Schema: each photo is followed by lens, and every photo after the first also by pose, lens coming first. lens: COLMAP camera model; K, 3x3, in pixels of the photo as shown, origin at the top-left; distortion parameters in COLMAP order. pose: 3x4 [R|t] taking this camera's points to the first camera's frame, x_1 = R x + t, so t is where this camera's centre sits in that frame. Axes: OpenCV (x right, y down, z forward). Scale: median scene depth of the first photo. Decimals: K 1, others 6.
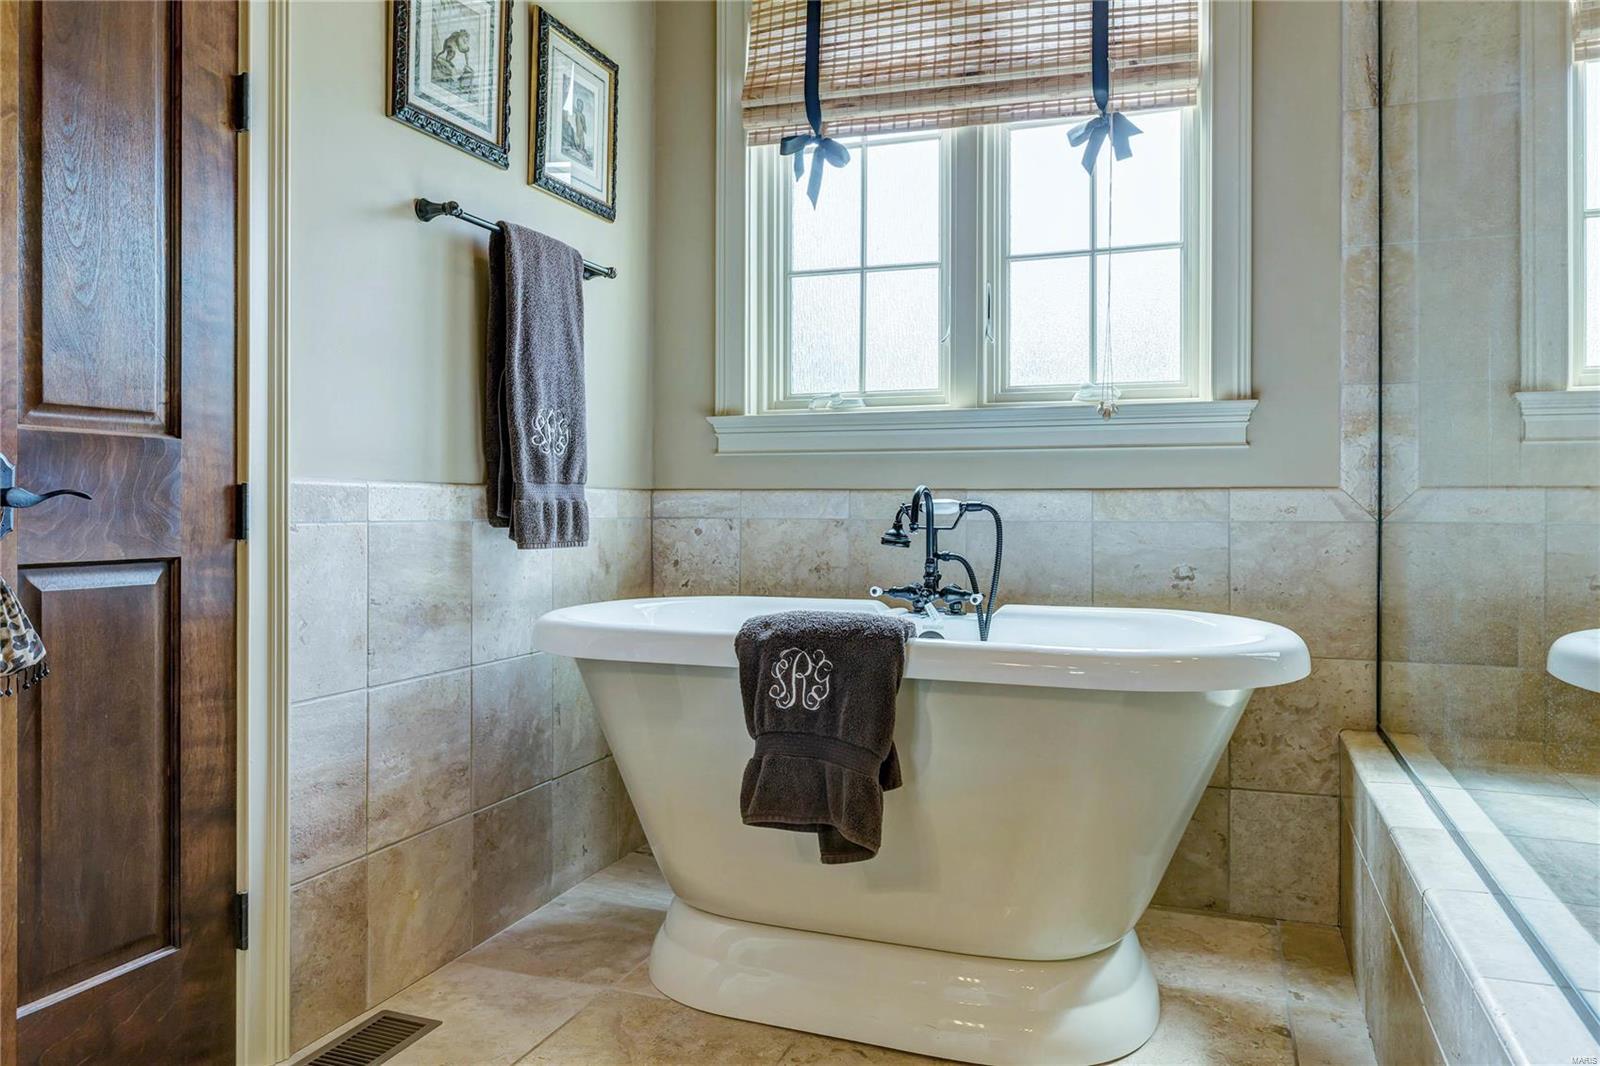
lens RADIAL K [[1114.6, 0, 796.5], [0, 1114.6, 512.8], [0, 0, 1]] dist [-0.010698, -0.000998]
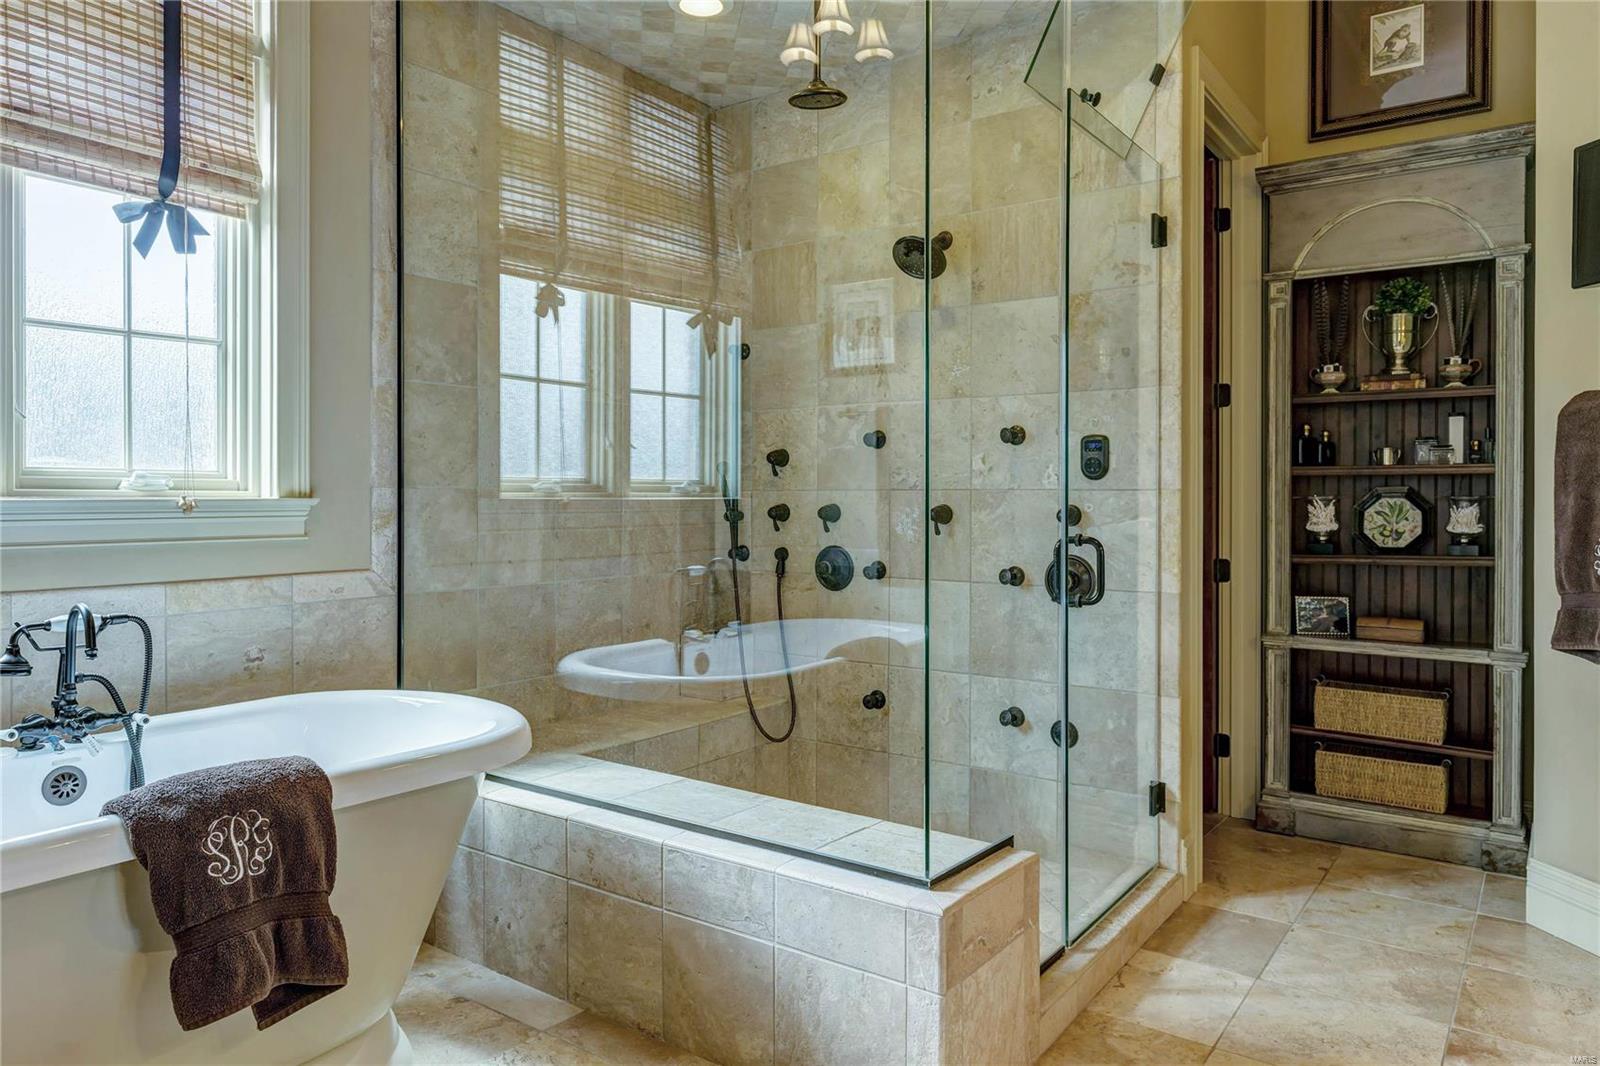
lens RADIAL K [[1057.3, 0, 803.1], [0, 1057.3, 505.9], [0, 0, 1]] dist [0.002357, 0.000145]
pose [[0.259707, -0.012105, 0.965612, -0.516291], [0.001887, 0.999926, 0.012028, -0.104458], [-0.965686, -0.001302, 0.259711, 0.217934]]
